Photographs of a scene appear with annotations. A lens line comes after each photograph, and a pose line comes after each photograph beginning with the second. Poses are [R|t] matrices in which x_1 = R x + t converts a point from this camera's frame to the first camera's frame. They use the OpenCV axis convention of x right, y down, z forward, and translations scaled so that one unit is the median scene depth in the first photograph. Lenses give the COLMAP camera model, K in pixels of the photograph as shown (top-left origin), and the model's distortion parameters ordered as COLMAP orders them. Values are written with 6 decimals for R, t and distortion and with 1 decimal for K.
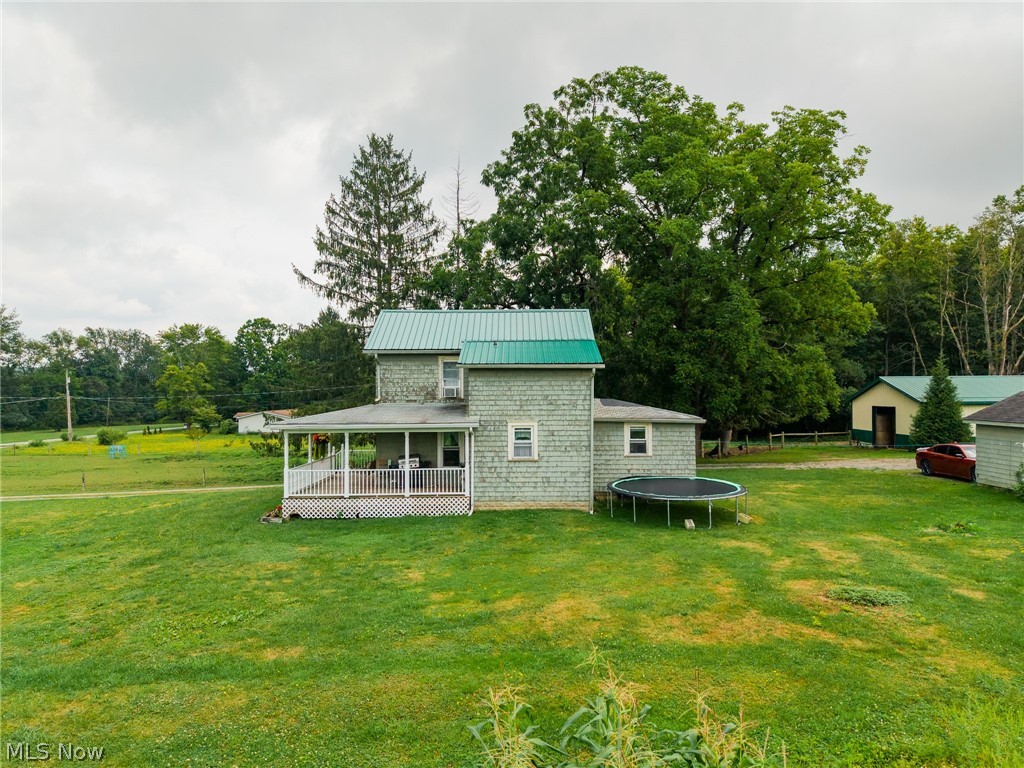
lens RADIAL K [[683.6, 0, 506.7], [0, 683.6, 376.1], [0, 0, 1]] dist [0.030485, -0.030551]
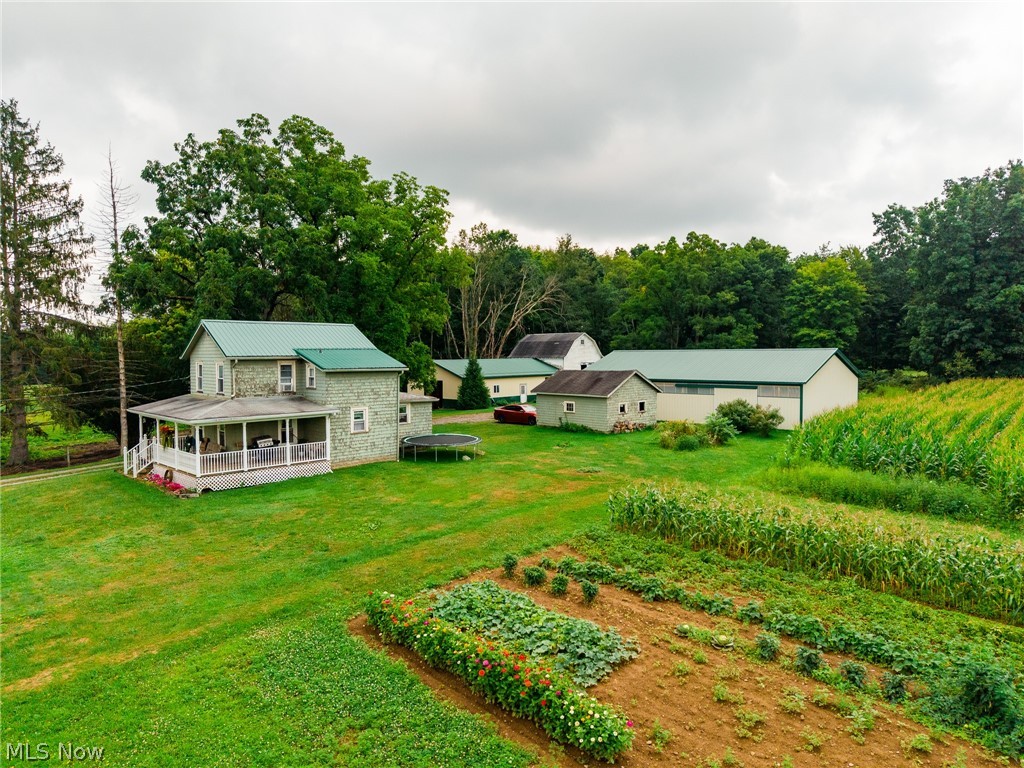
lens RADIAL K [[683.6, 0, 509.9], [0, 683.6, 380.2], [0, 0, 1]] dist [0.030485, -0.030551]
pose [[0.700136, -0.028828, 0.713428, -0.748681], [-0.011791, 0.998582, 0.051922, -0.067627], [-0.713912, -0.044764, 0.698803, -0.263663]]
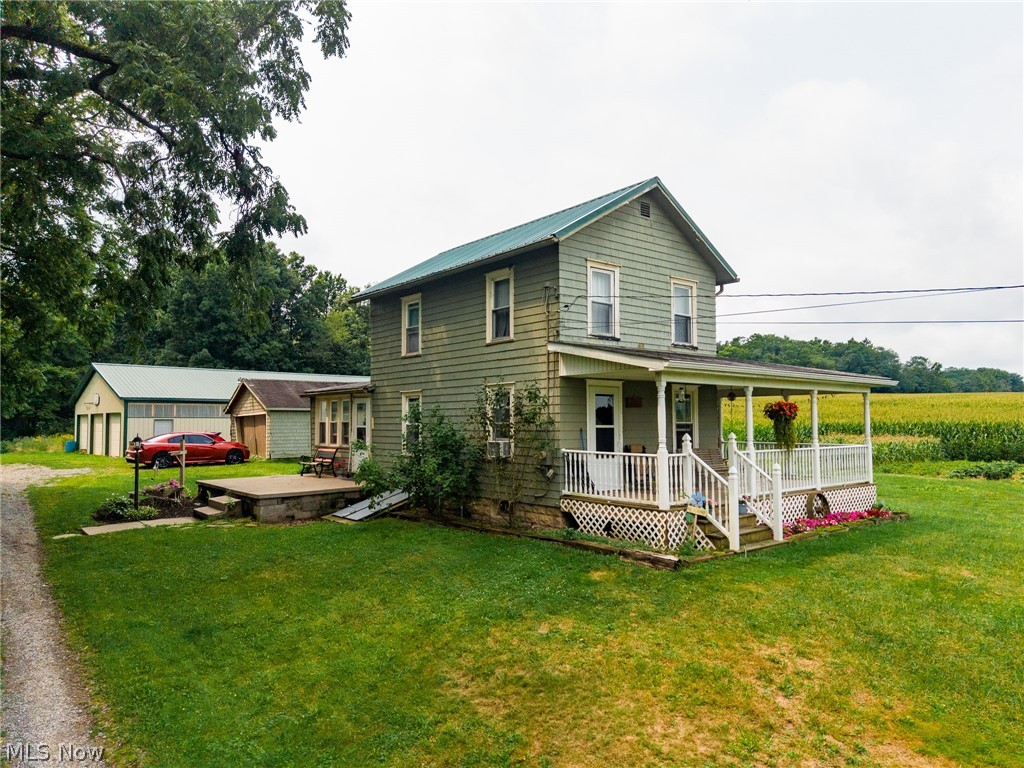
lens RADIAL K [[683.6, 0, 513.0], [0, 683.6, 386.3], [0, 0, 1]] dist [0.030485, -0.030551]
pose [[-0.655274, 0.048057, 0.753861, -0.567758], [-0.009147, 0.997396, -0.071533, 0.120649], [-0.755336, -0.053769, -0.653128, 1.614894]]
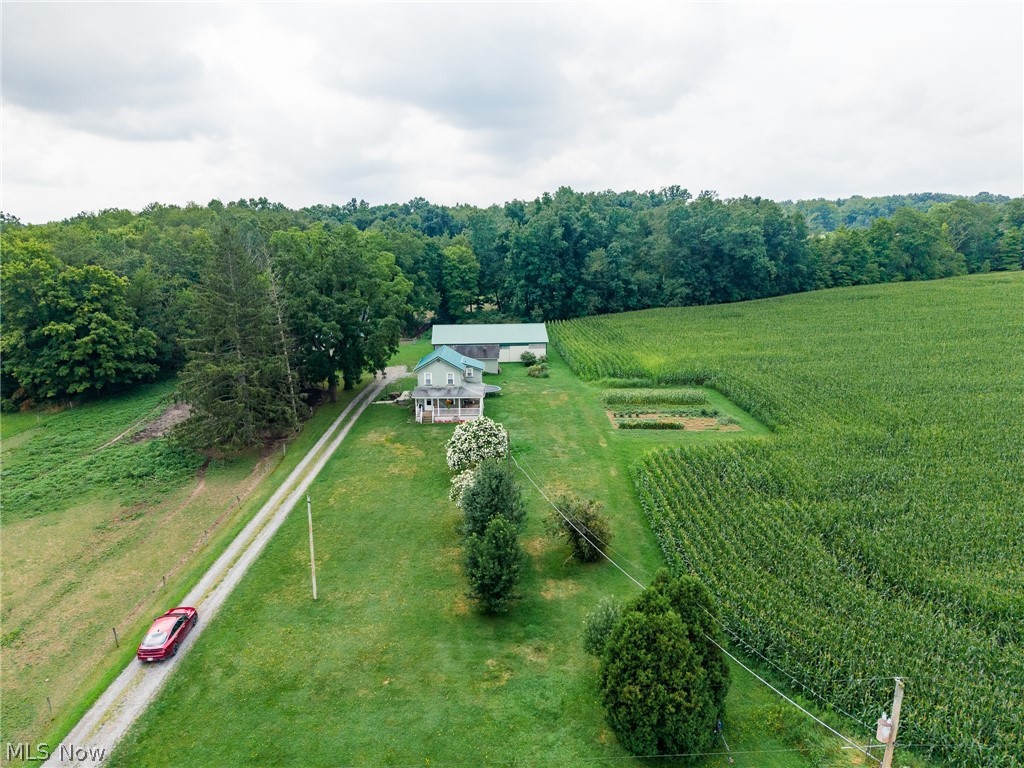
lens RADIAL K [[683.6, 0, 511.8], [0, 683.6, 385.3], [0, 0, 1]] dist [0.030485, -0.030551]
pose [[-0.027812, -0.215883, 0.976023, -3.487468], [-0.012307, 0.976401, 0.215616, -0.693102], [-0.999537, -0.006015, -0.029813, 0.866081]]
